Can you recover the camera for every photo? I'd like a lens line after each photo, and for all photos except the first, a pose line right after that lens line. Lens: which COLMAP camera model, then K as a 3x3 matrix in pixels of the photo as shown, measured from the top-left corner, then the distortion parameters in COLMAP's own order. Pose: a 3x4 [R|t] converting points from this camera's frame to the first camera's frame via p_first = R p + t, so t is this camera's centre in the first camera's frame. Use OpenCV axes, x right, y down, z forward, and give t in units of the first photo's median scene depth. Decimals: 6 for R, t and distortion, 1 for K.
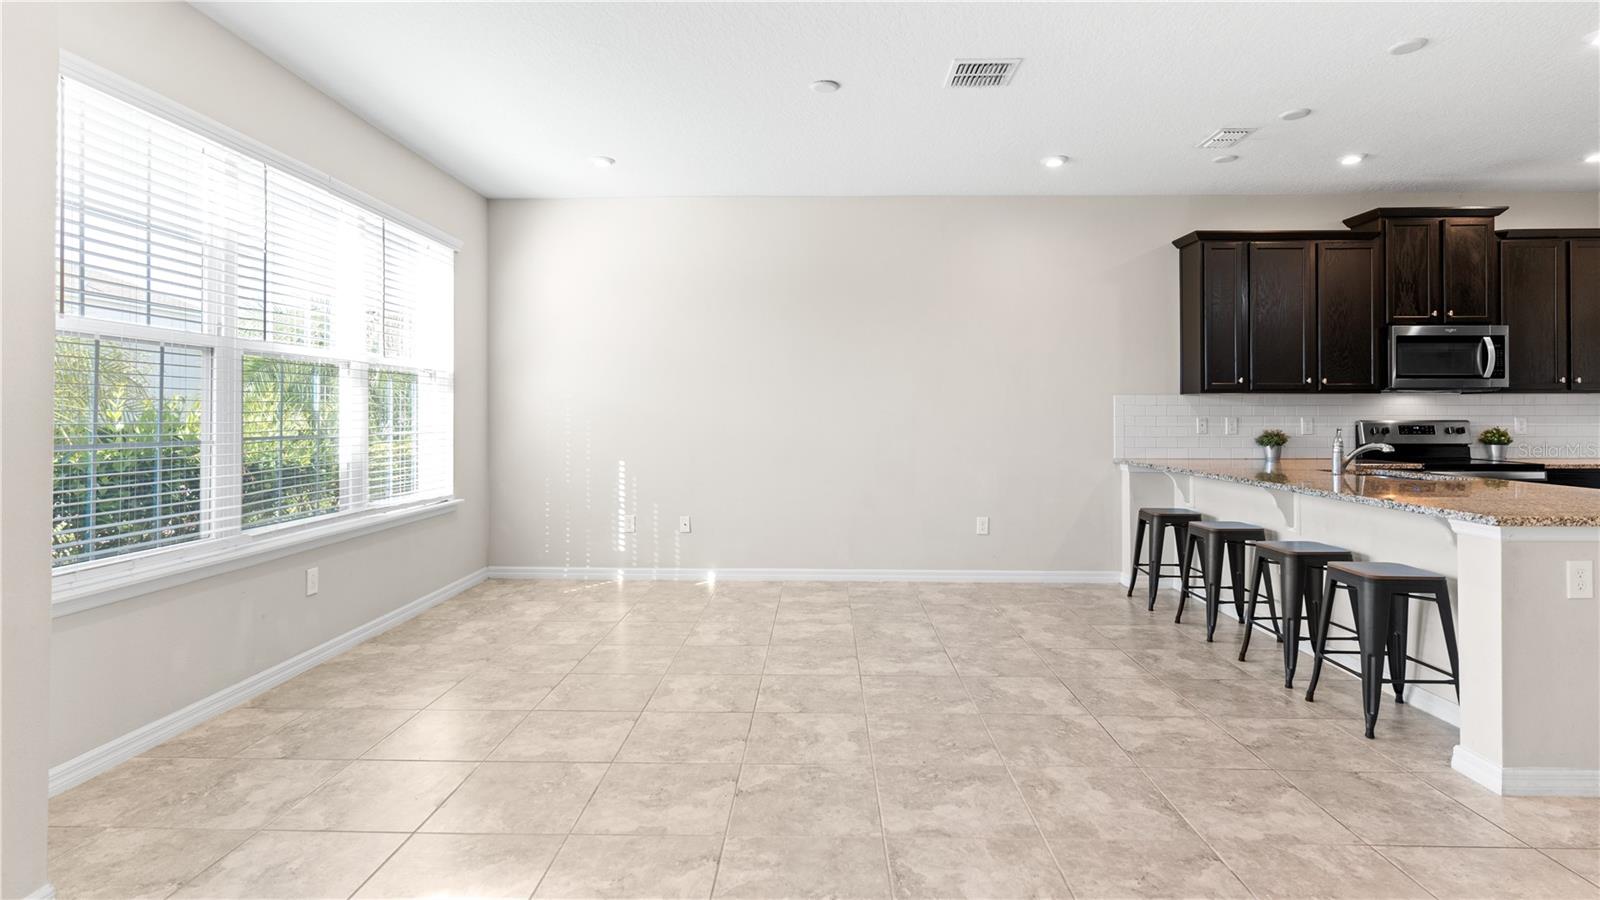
lens RADIAL K [[766.7, 0, 803.1], [0, 766.7, 413.9], [0, 0, 1]] dist [0.003383, 0.000503]
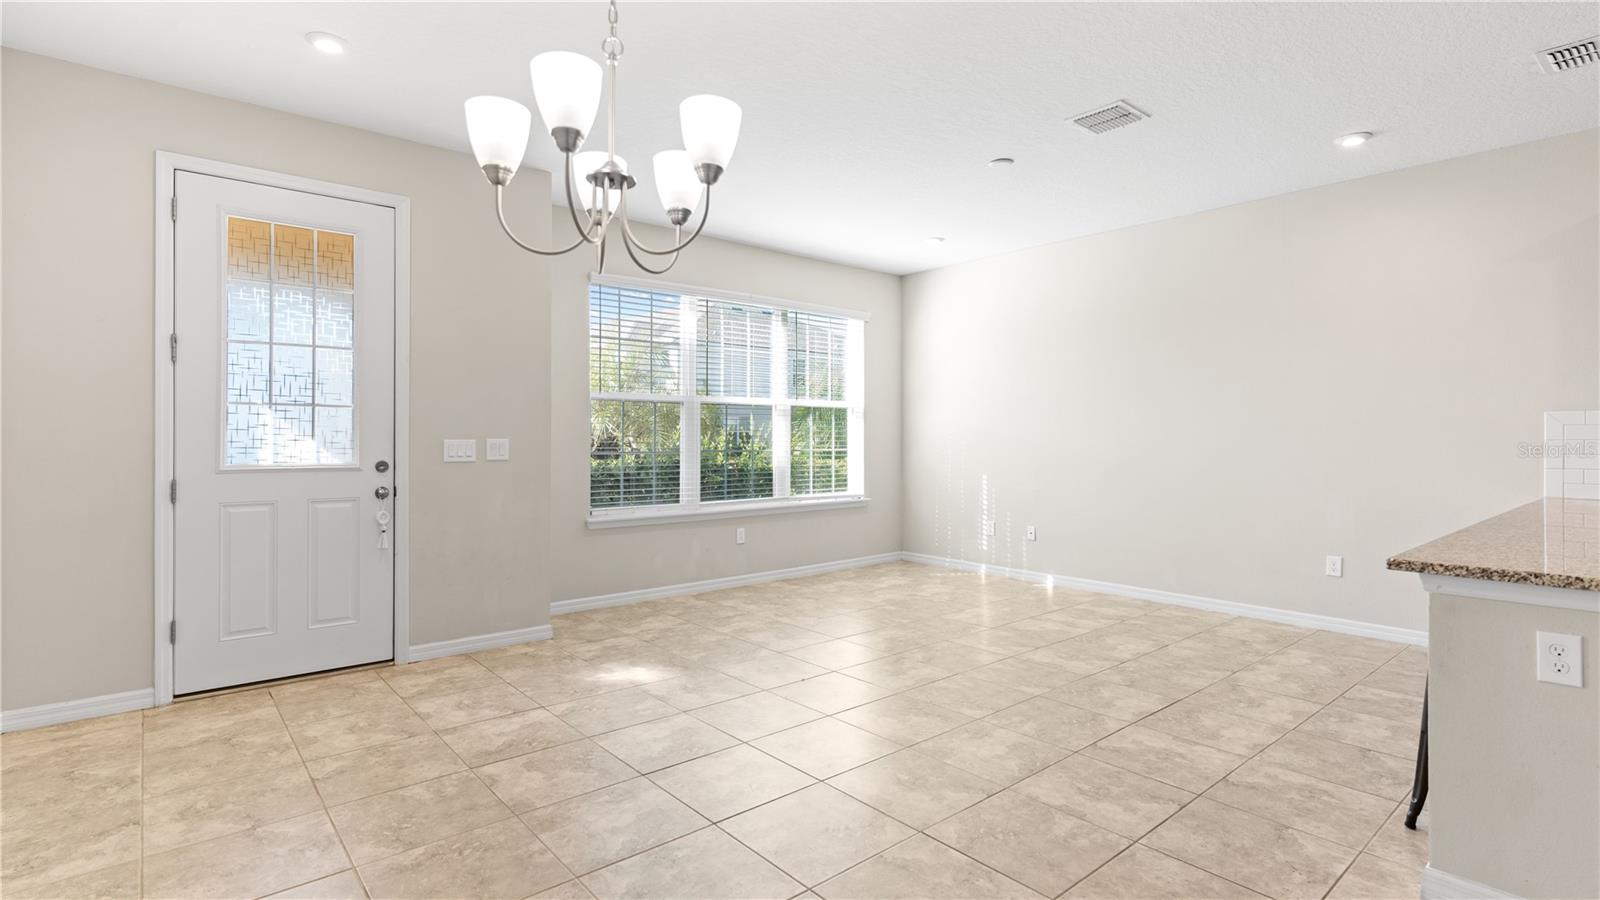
lens RADIAL K [[763.6, 0, 799.8], [0, 763.6, 434.4], [0, 0, 1]] dist [0.001800, 0.000481]
pose [[0.667322, -0.001603, -0.744768, 0.521672], [0.000280, 0.999998, -0.001902, -0.001209], [0.744770, 0.001061, 0.667321, -0.024341]]
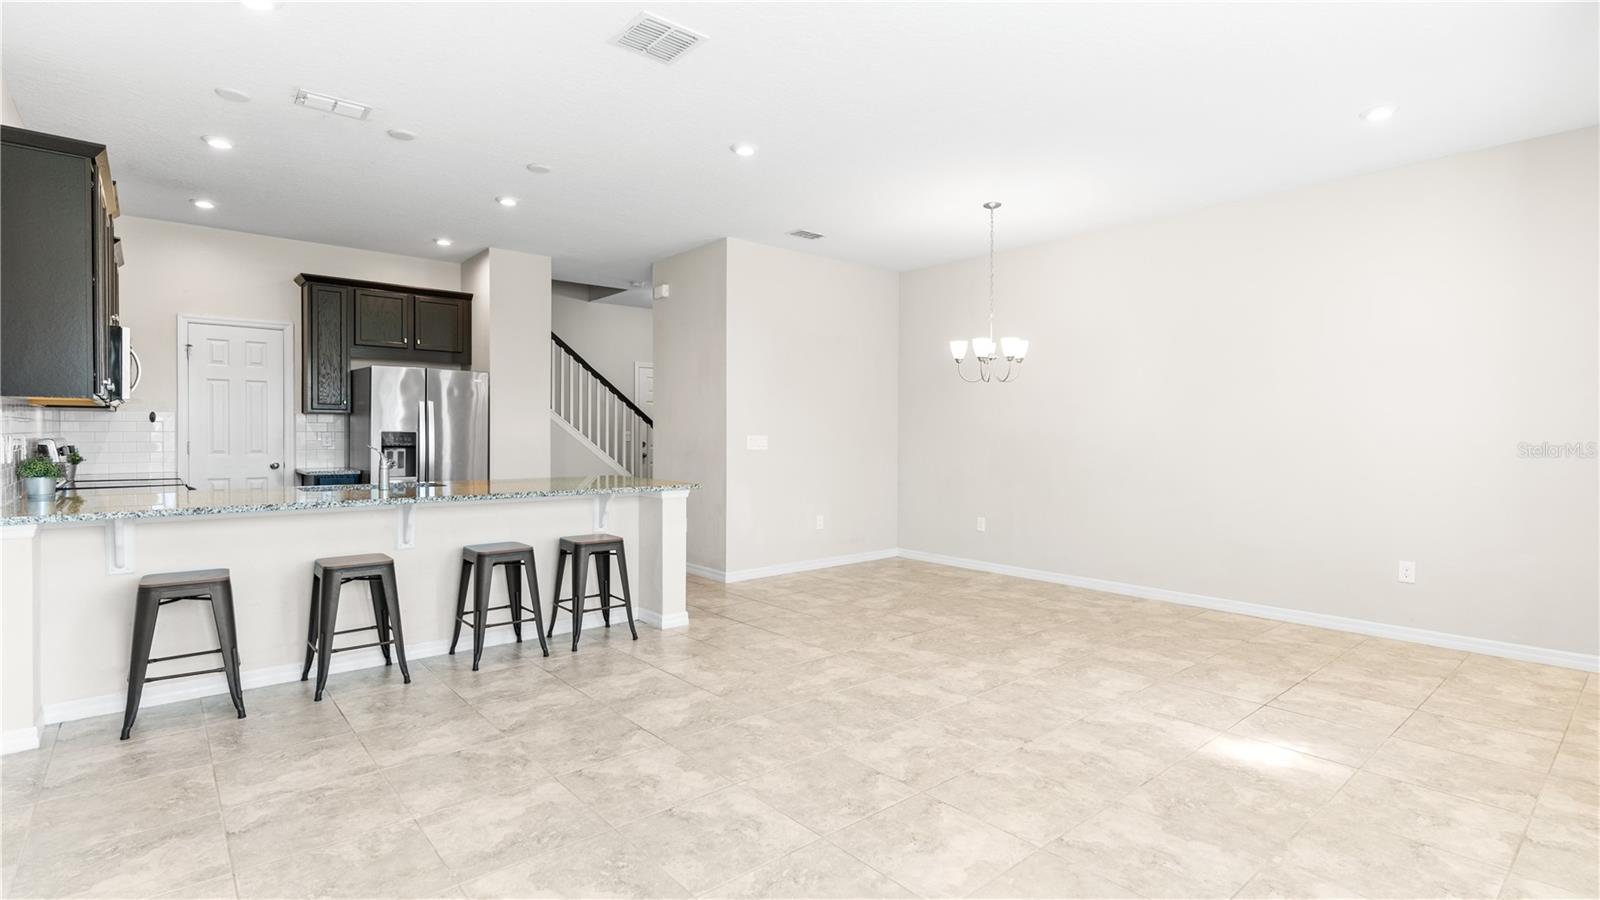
lens RADIAL K [[763.6, 0, 799.8], [0, 763.6, 434.4], [0, 0, 1]] dist [0.001800, 0.000481]
pose [[-0.670990, -0.003224, 0.741459, -0.365360], [-0.004526, 0.999990, 0.000253, 0.000452], [-0.741452, -0.003186, -0.670998, 1.026179]]
